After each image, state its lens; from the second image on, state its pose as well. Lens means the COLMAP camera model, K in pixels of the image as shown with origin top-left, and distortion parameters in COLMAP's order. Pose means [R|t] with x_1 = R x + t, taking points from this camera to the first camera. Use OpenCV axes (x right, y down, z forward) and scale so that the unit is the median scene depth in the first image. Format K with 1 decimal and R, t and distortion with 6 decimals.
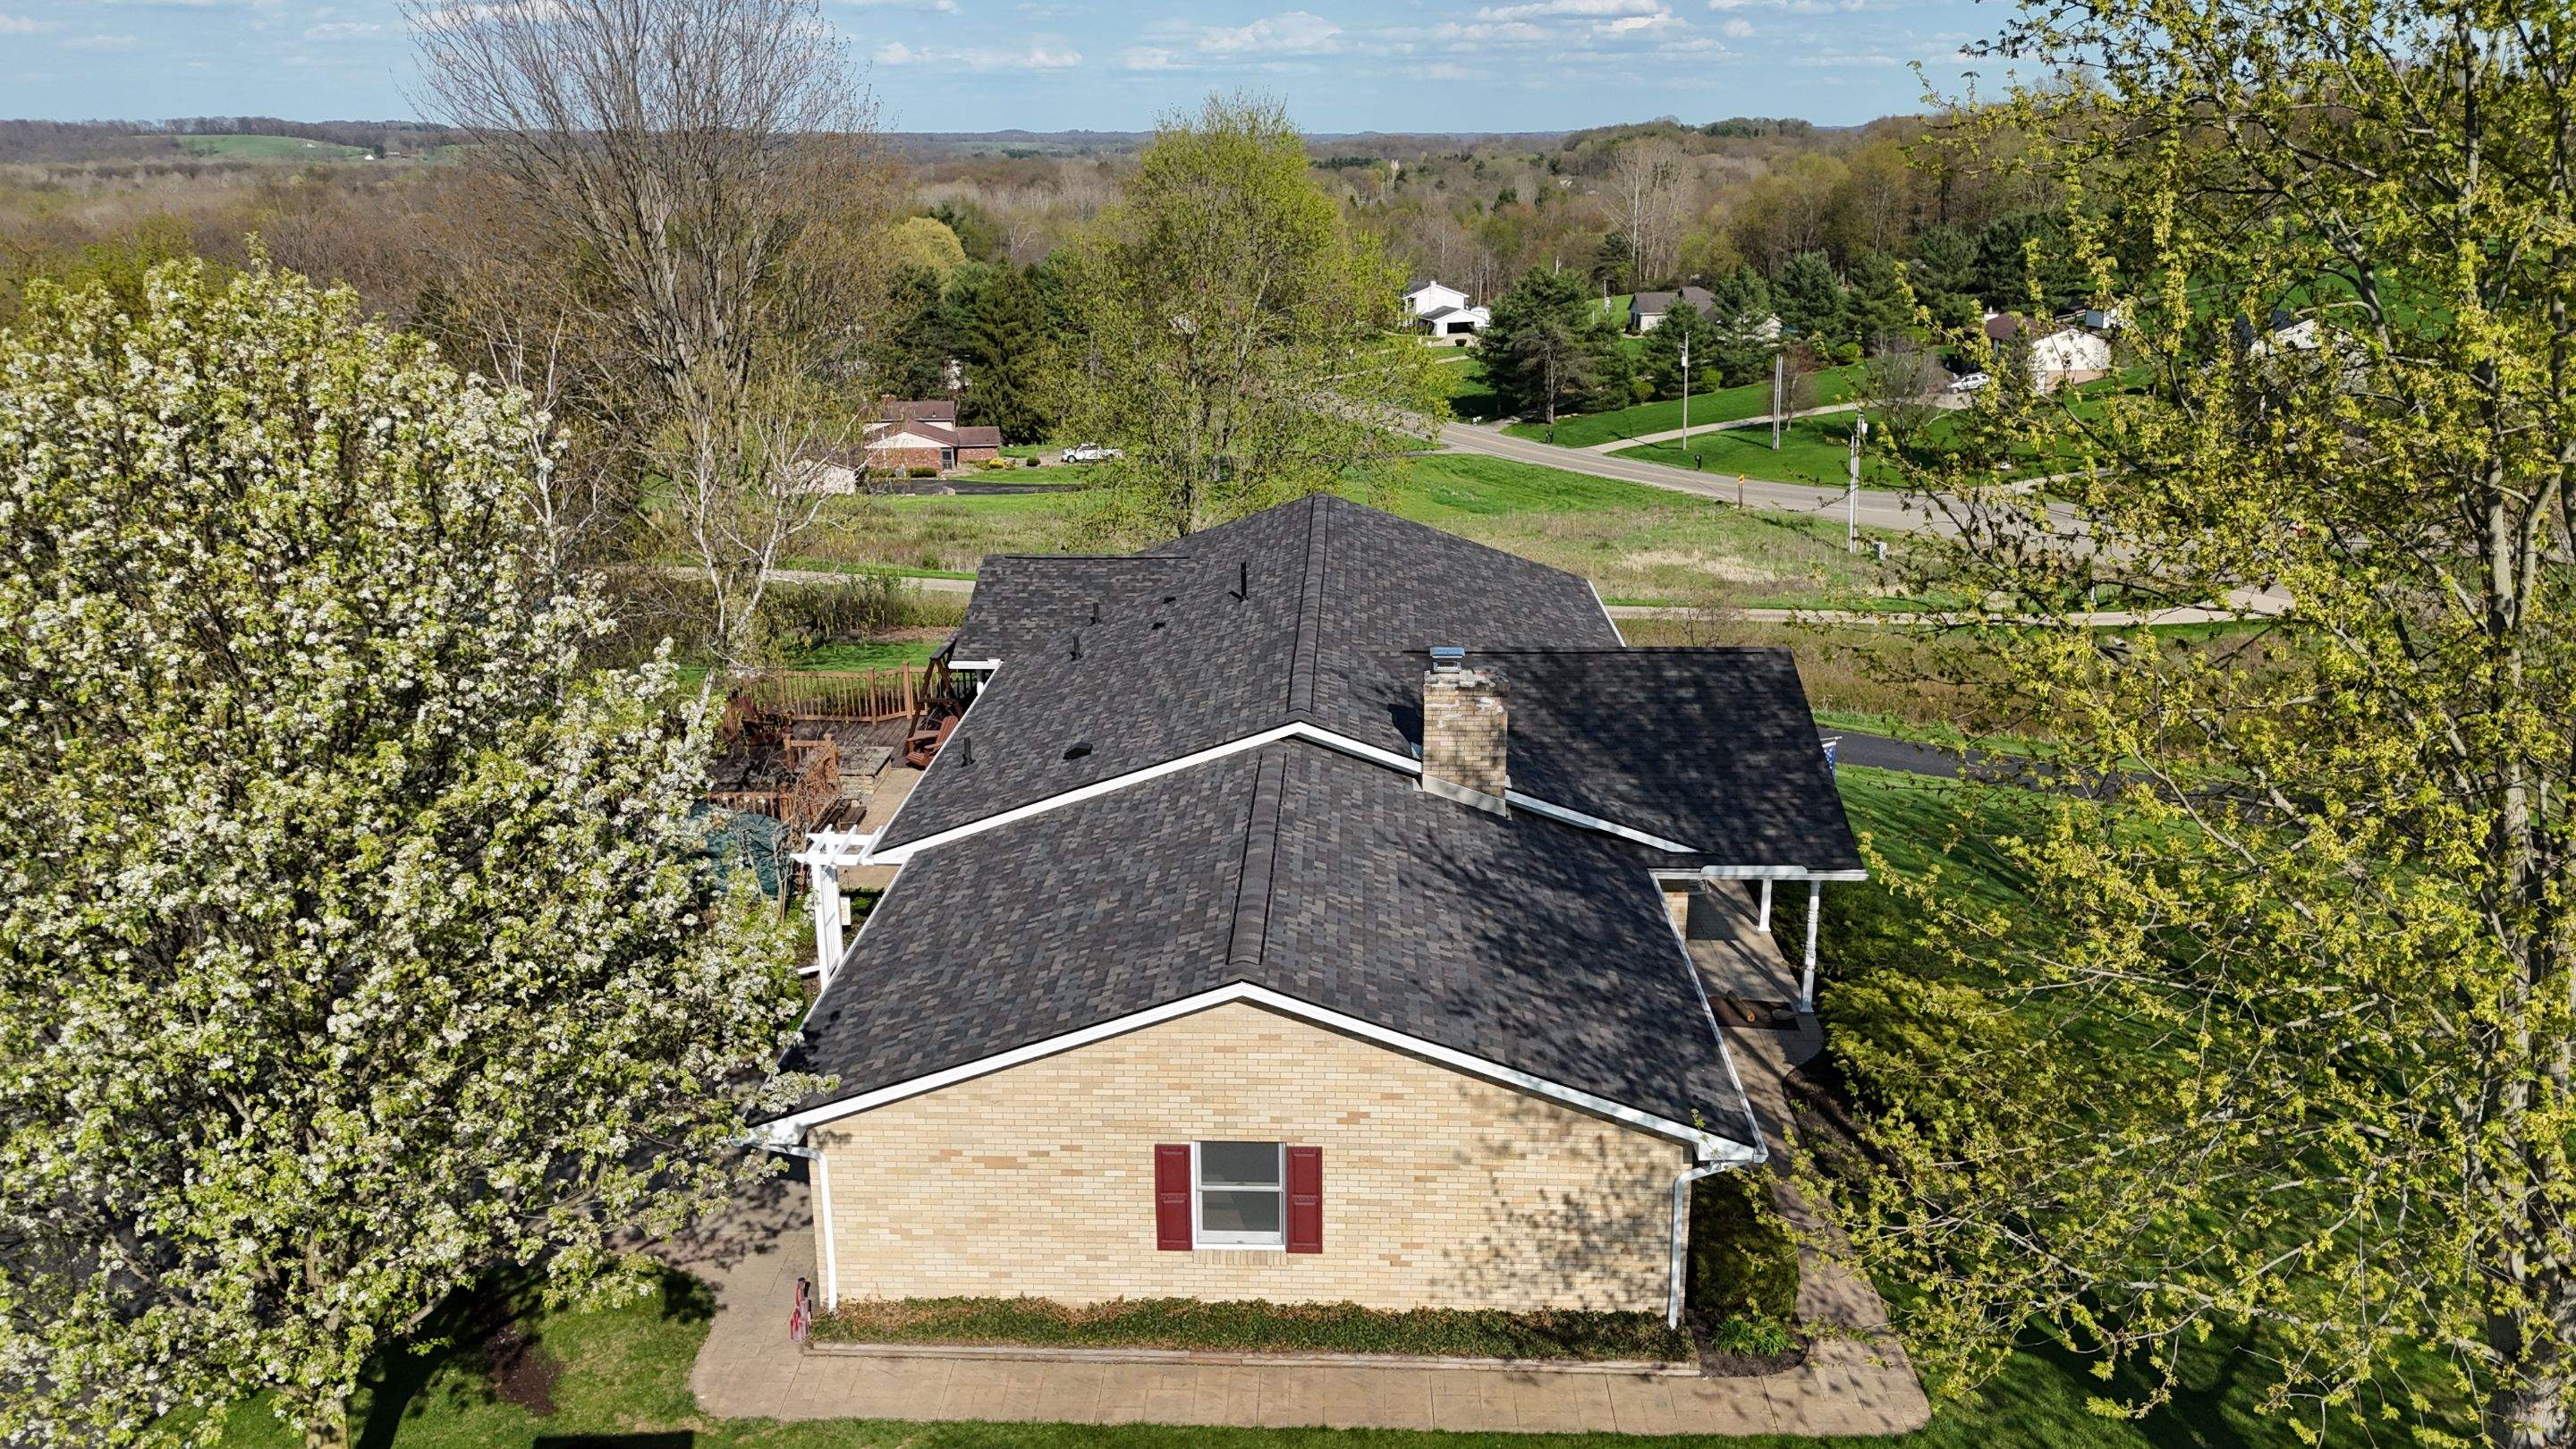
lens RADIAL K [[1892.9, 0, 1288.0], [0, 1892.9, 724.5], [0, 0, 1]] dist [0.062437, -0.066144]
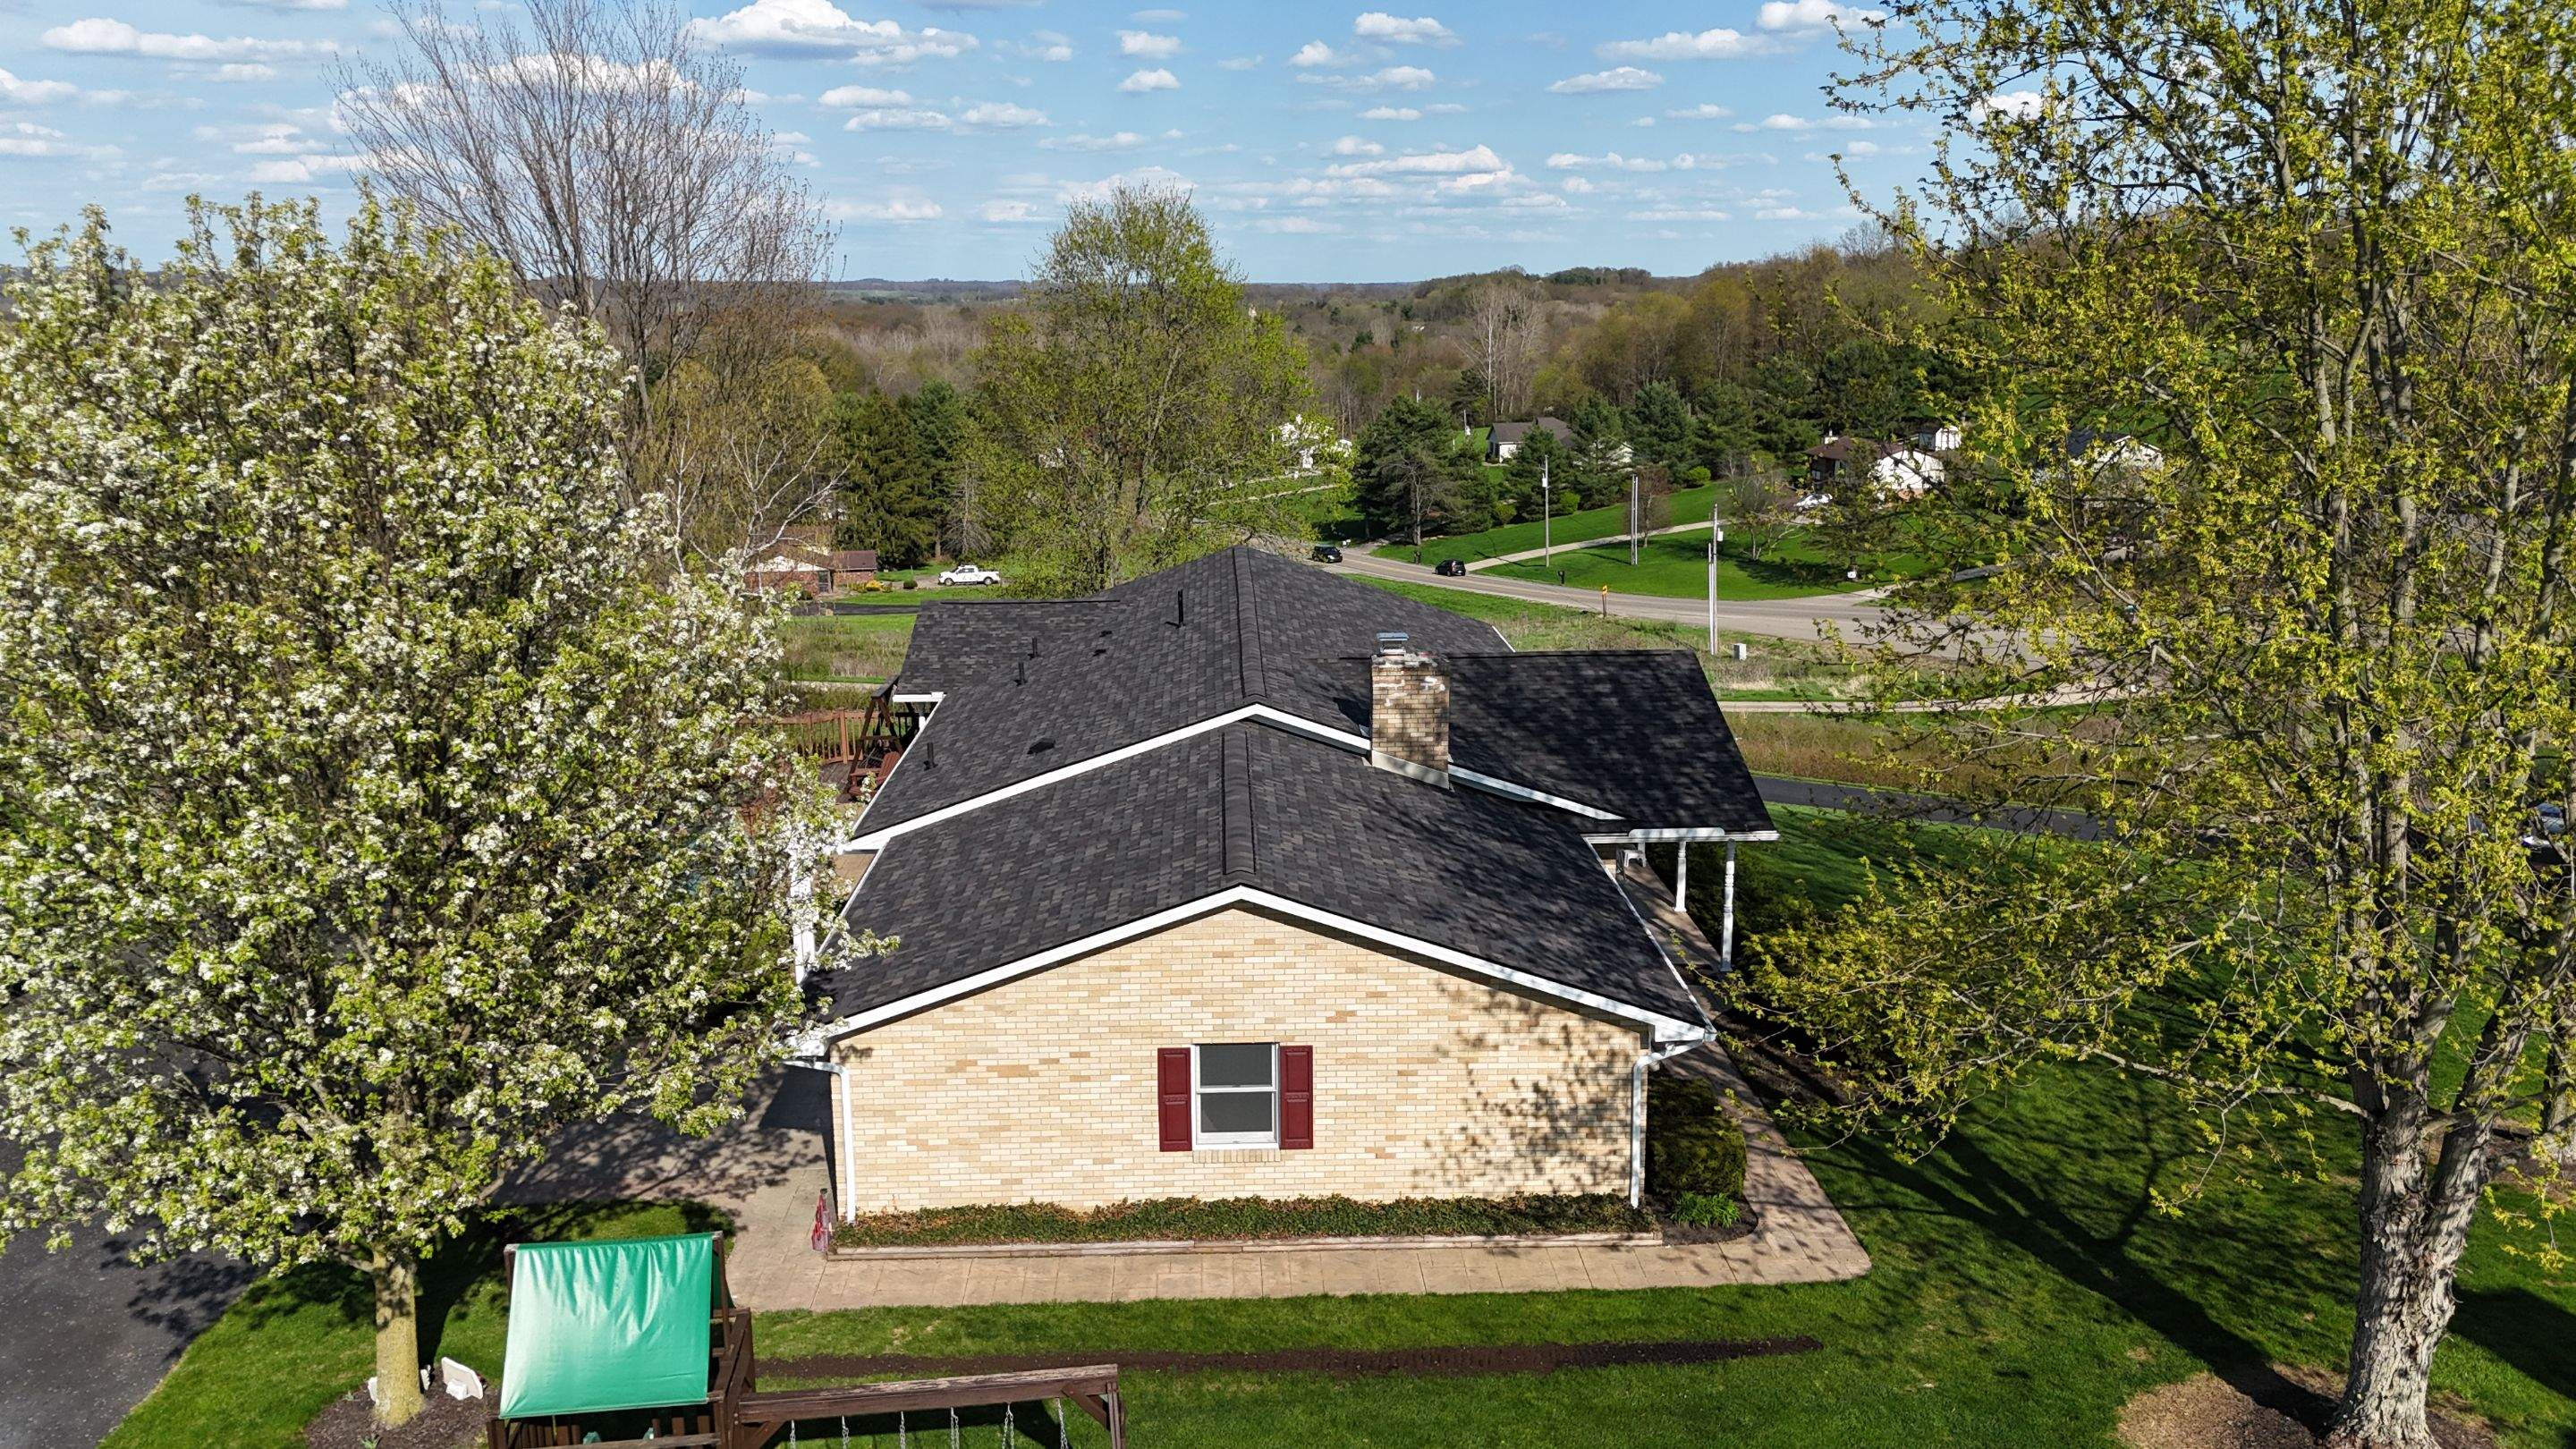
lens RADIAL K [[1892.9, 0, 1288.0], [0, 1892.9, 724.5], [0, 0, 1]] dist [0.062437, -0.066144]
pose [[0.997302, -0.016617, 0.071500, -0.068556], [0.021819, 0.997122, -0.072607, 0.114358], [-0.070087, 0.073971, 0.994794, -0.088988]]
